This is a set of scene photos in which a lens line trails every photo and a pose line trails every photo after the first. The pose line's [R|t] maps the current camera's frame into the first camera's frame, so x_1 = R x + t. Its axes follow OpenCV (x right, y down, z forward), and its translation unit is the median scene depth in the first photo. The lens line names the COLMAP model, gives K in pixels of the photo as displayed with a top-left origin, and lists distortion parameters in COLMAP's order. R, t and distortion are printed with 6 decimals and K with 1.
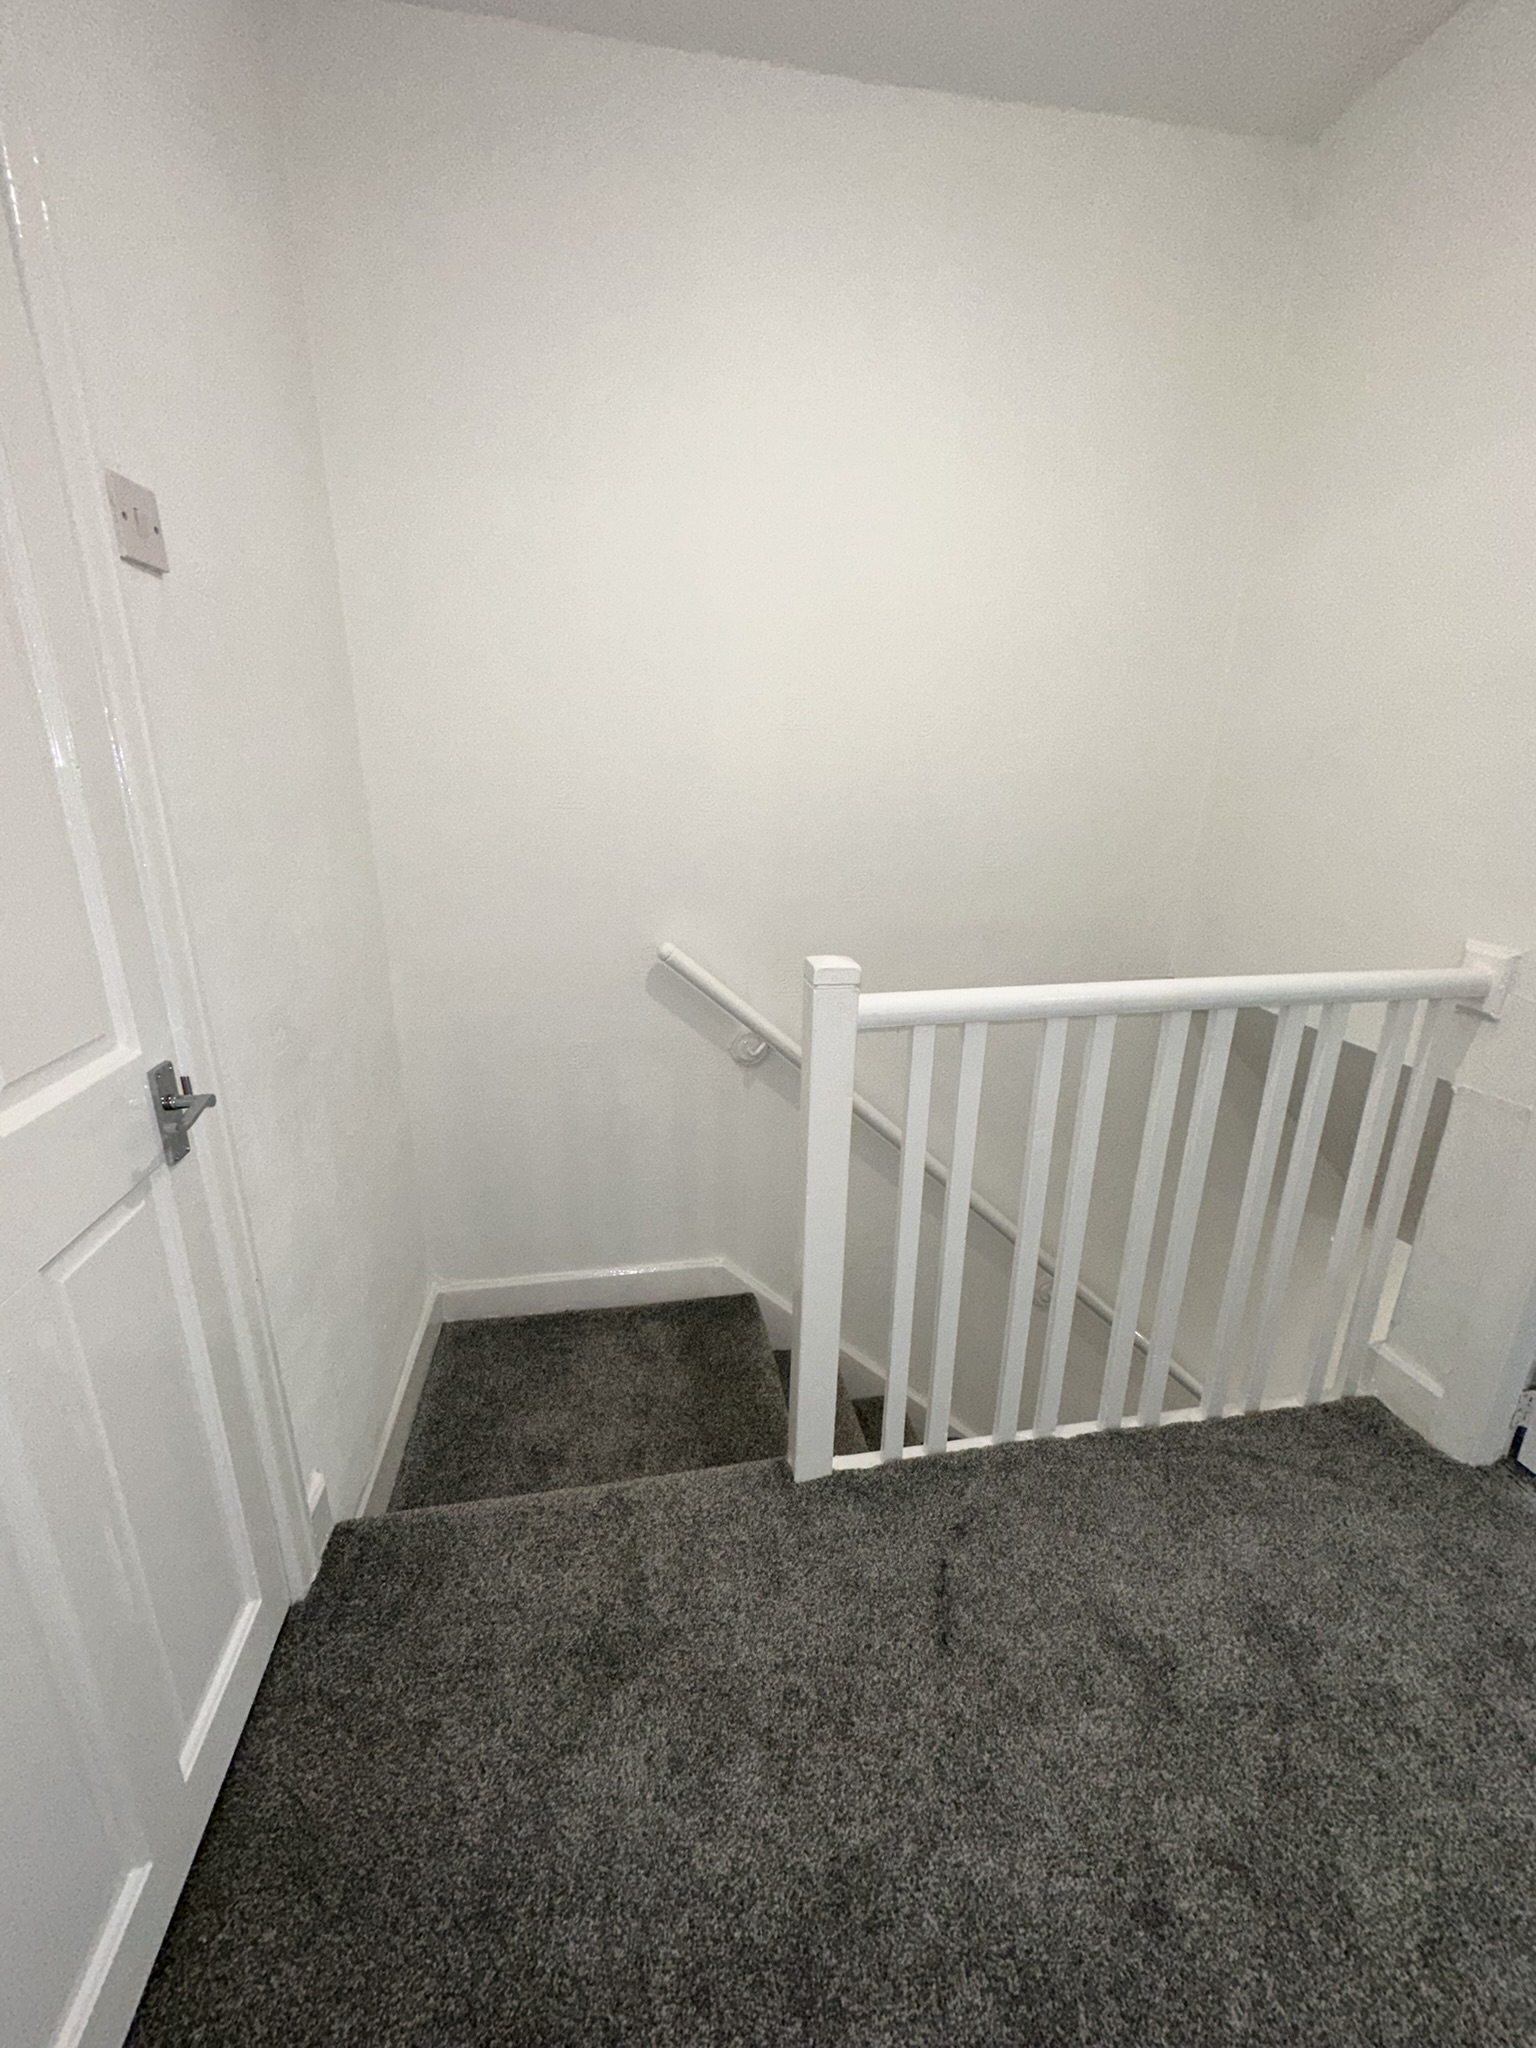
lens RADIAL K [[822.6, 0, 765.6], [0, 822.6, 1019.7], [0, 0, 1]] dist [-0.007138, 0.001098]
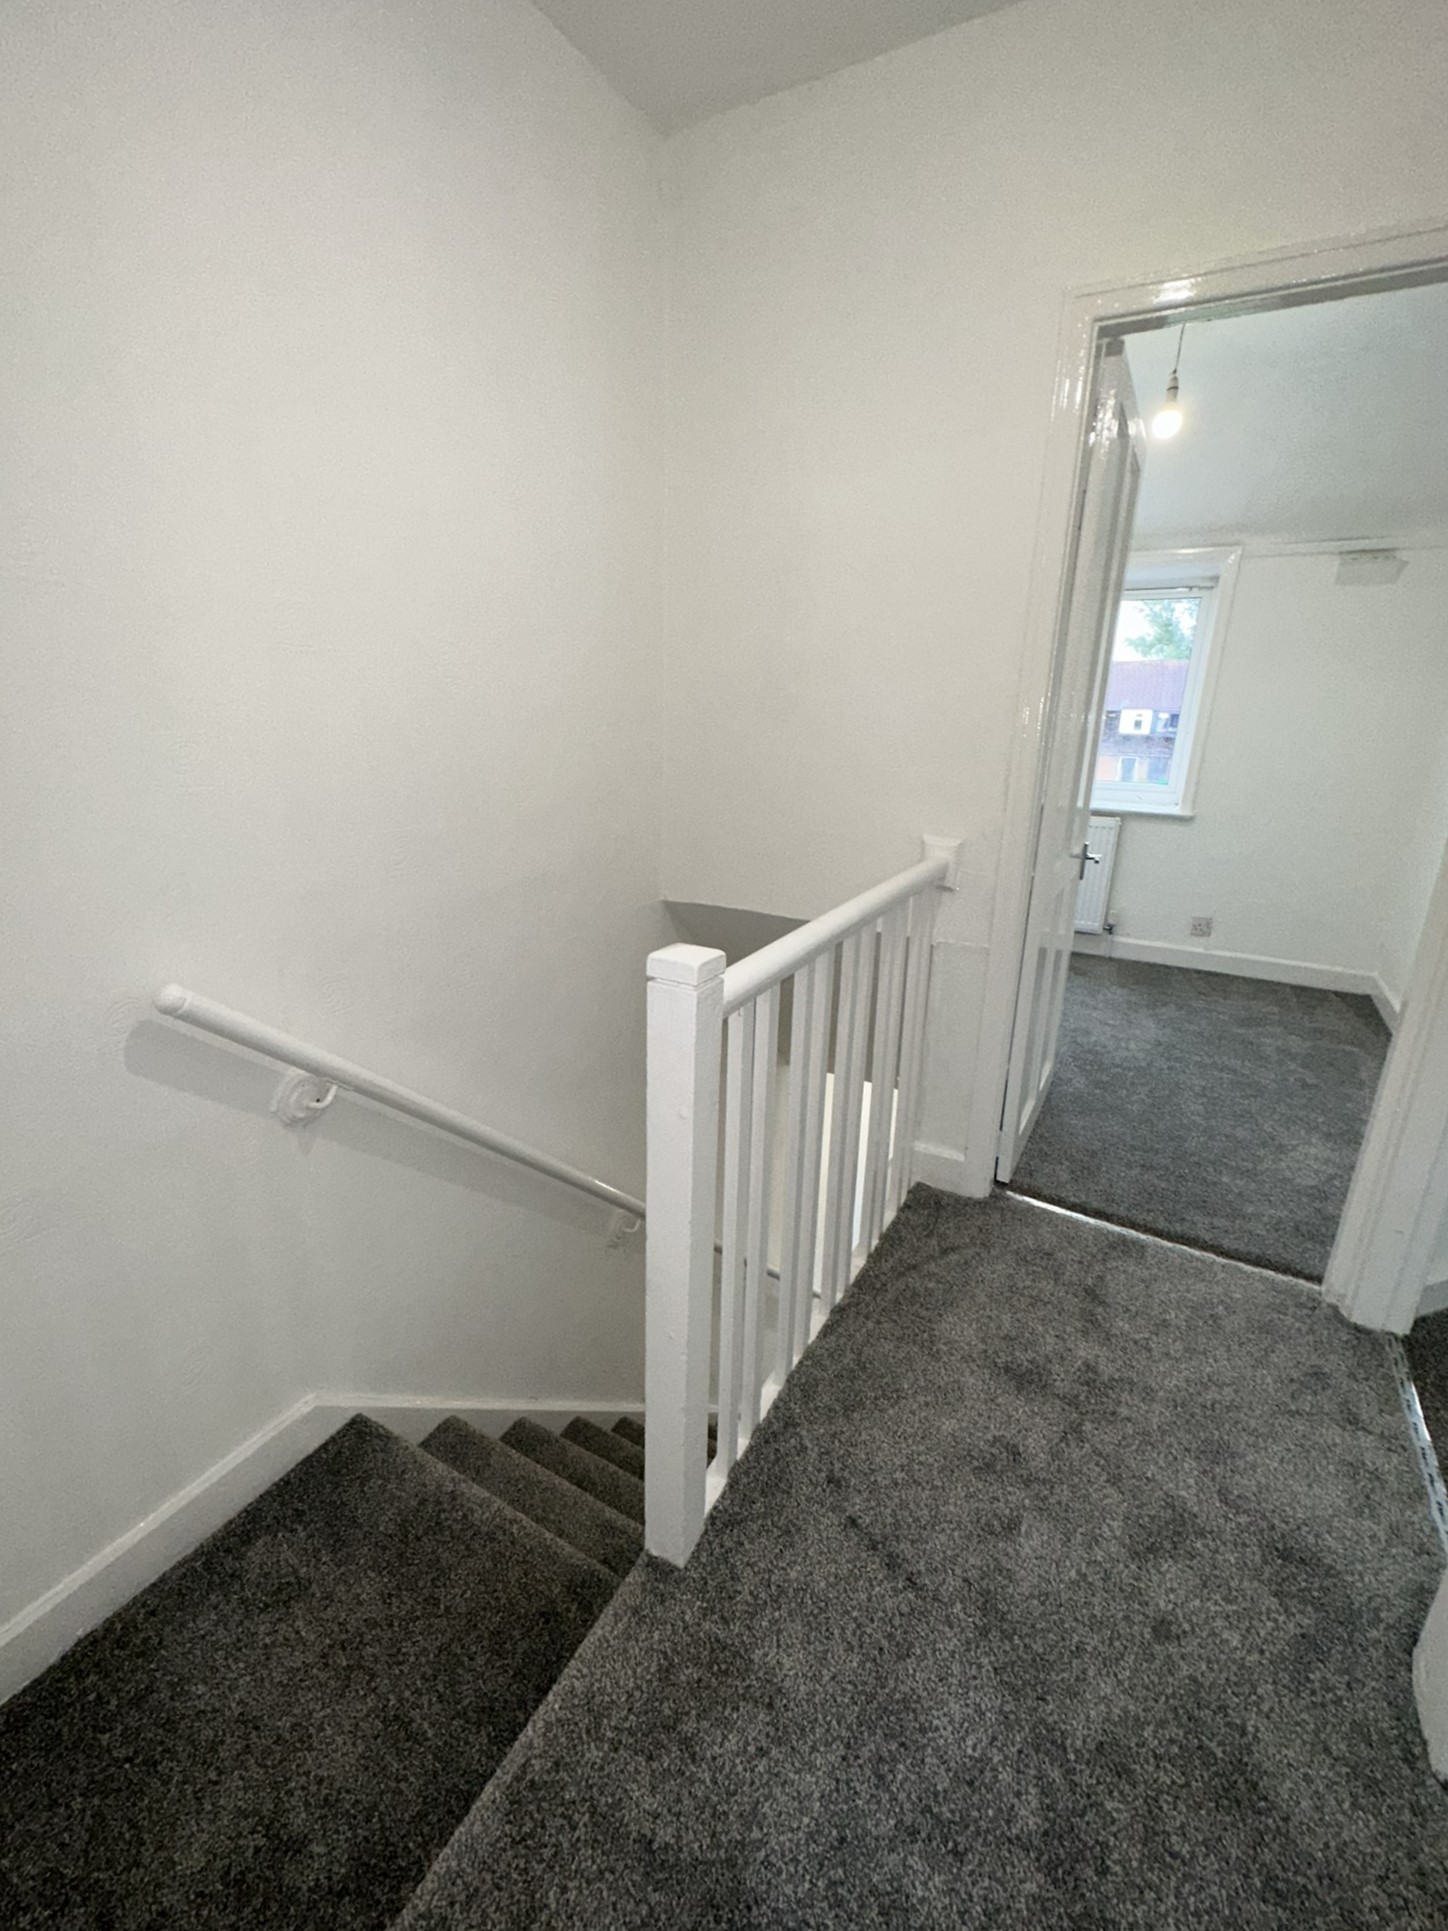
lens RADIAL K [[819.6, 0, 718.1], [0, 819.6, 961.3], [0, 0, 1]] dist [-0.003083, -0.000064]
pose [[0.635382, -0.226711, 0.738168, -0.417152], [0.214137, 0.970170, 0.113645, -0.124099], [-0.741913, 0.085861, 0.664975, 0.365993]]
